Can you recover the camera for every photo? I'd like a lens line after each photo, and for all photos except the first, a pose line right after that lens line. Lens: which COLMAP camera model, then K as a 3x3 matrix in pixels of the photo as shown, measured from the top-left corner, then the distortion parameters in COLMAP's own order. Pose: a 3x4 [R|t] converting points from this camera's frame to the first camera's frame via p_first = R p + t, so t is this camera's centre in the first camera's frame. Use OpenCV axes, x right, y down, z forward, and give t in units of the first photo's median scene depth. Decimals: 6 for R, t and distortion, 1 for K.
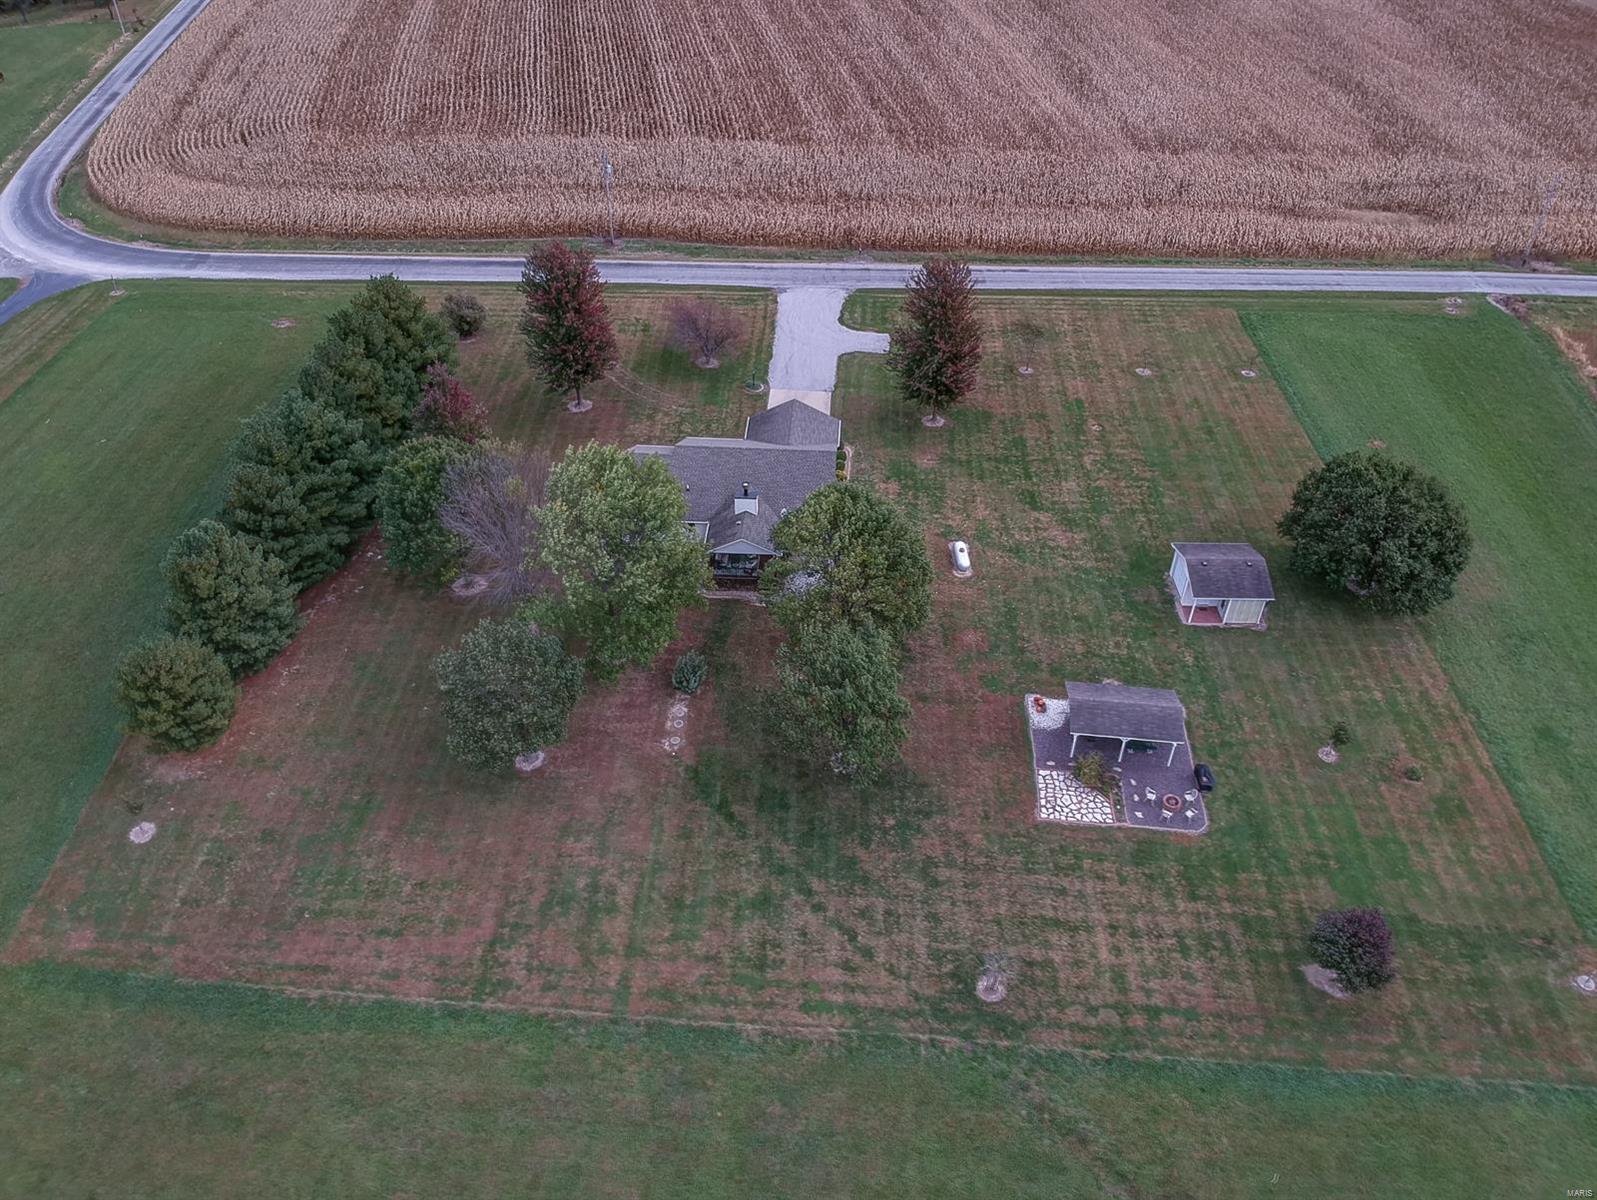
lens RADIAL K [[1150.6, 0, 814.5], [0, 1150.6, 598.1], [0, 0, 1]] dist [0.072698, -0.132796]
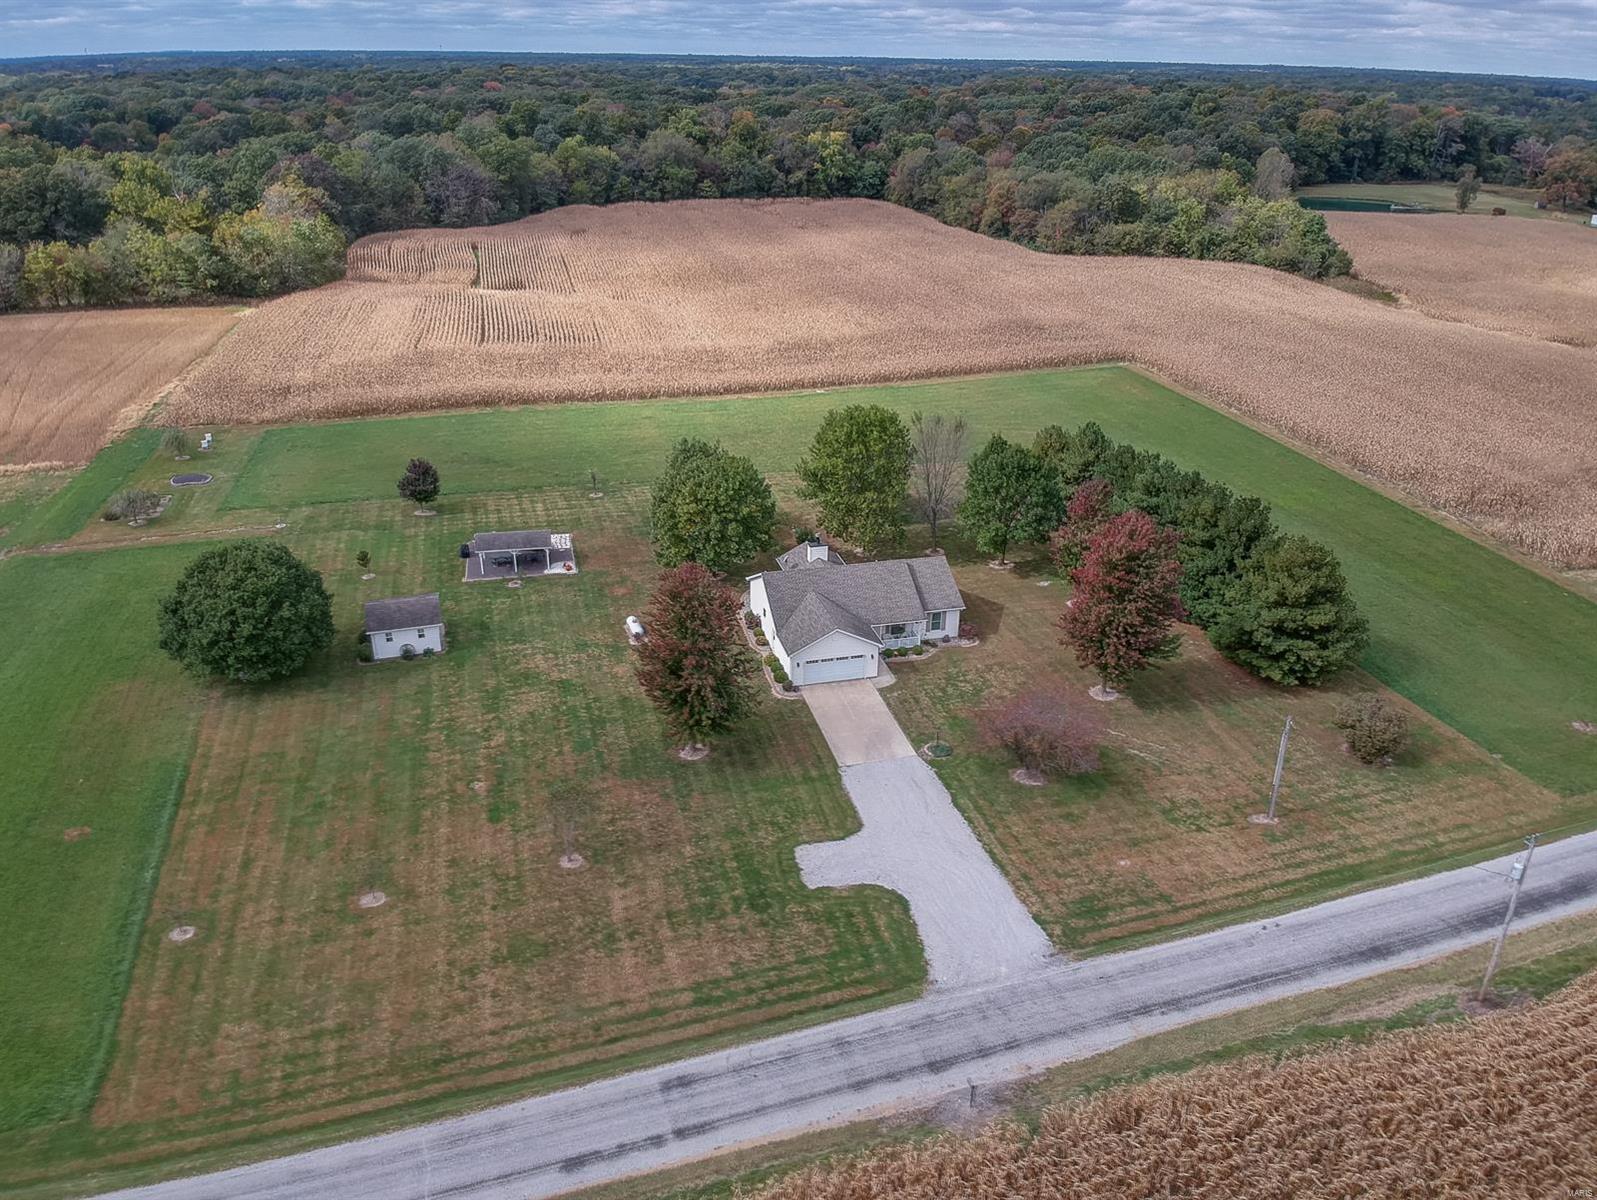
lens RADIAL K [[1150.6, 0, 814.5], [0, 1150.6, 598.1], [0, 0, 1]] dist [0.072698, -0.132796]
pose [[-0.950218, 0.107520, -0.292448, 0.248589], [-0.220334, 0.431781, 0.874653, -0.923242], [0.220316, 0.895547, -0.386595, 1.257957]]
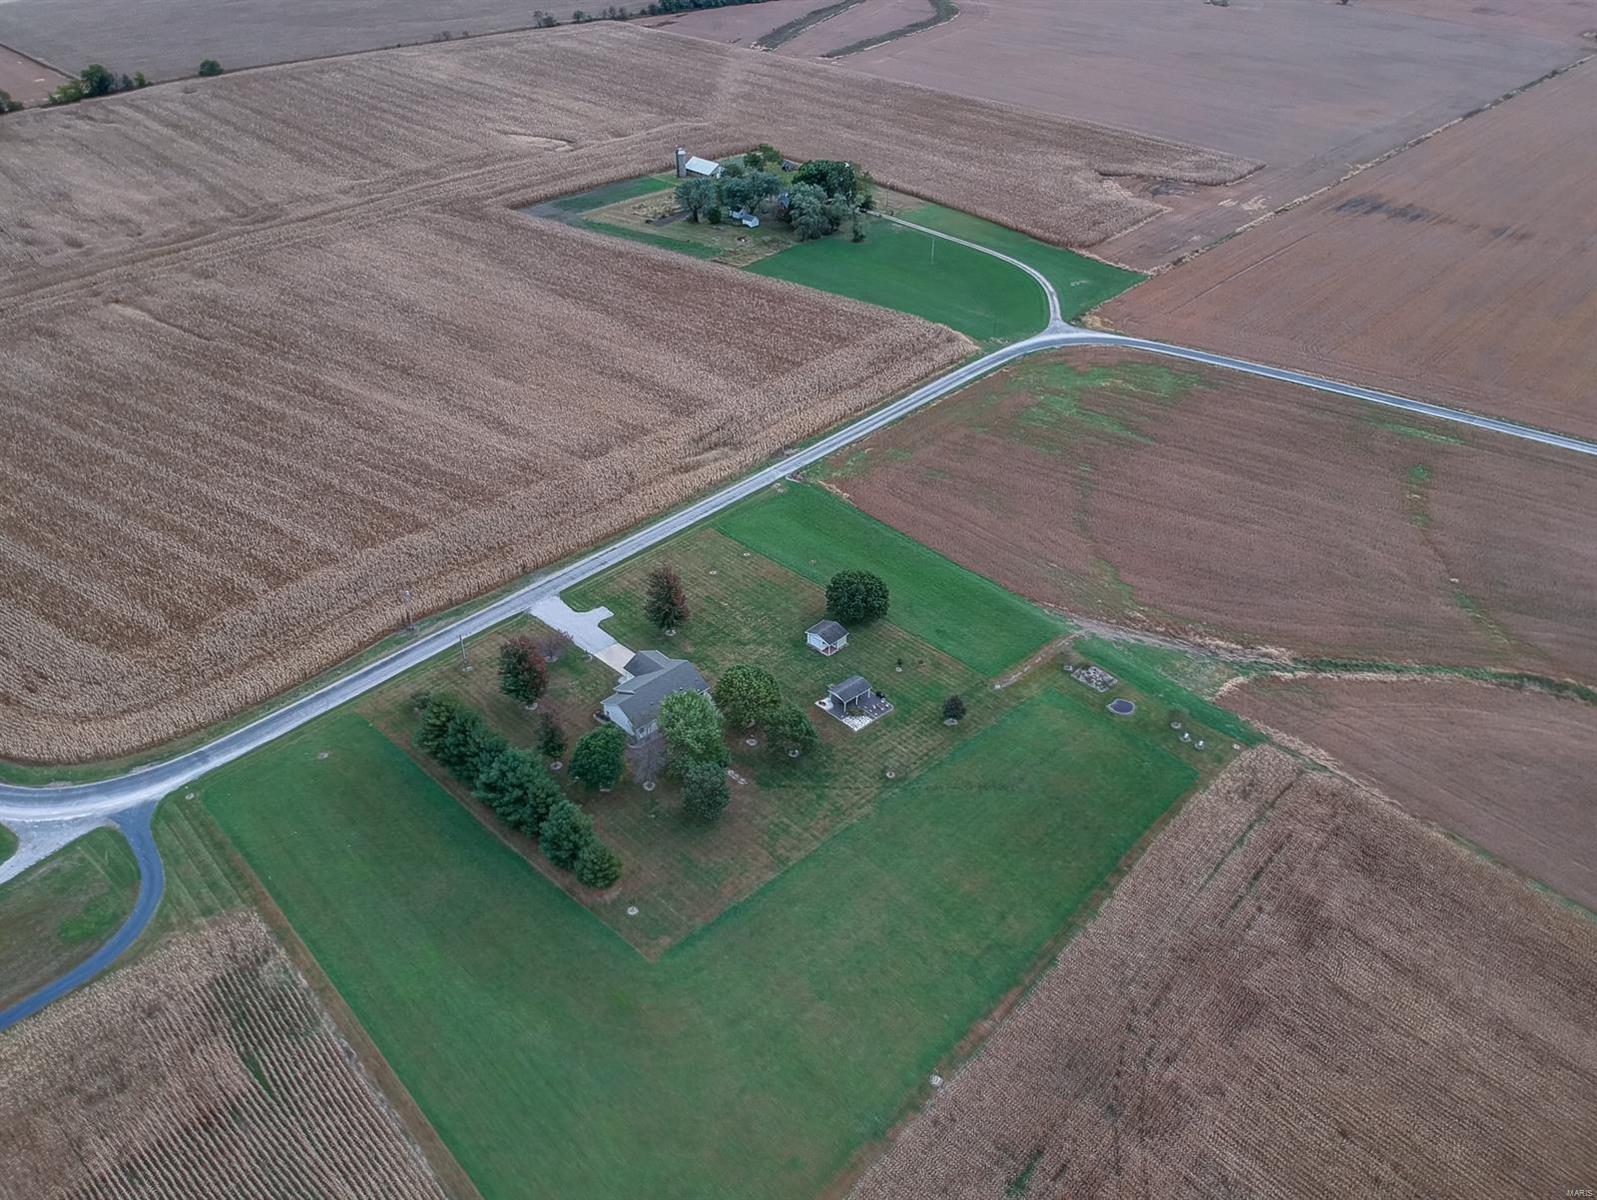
lens RADIAL K [[1172.8, 0, 800.3], [0, 1172.8, 629.3], [0, 0, 1]] dist [0.131682, -0.264114]
pose [[0.671888, -0.437924, 0.597318, -1.075362], [0.470864, 0.875078, 0.111916, -0.300200], [-0.571710, 0.206060, 0.794158, -0.918399]]
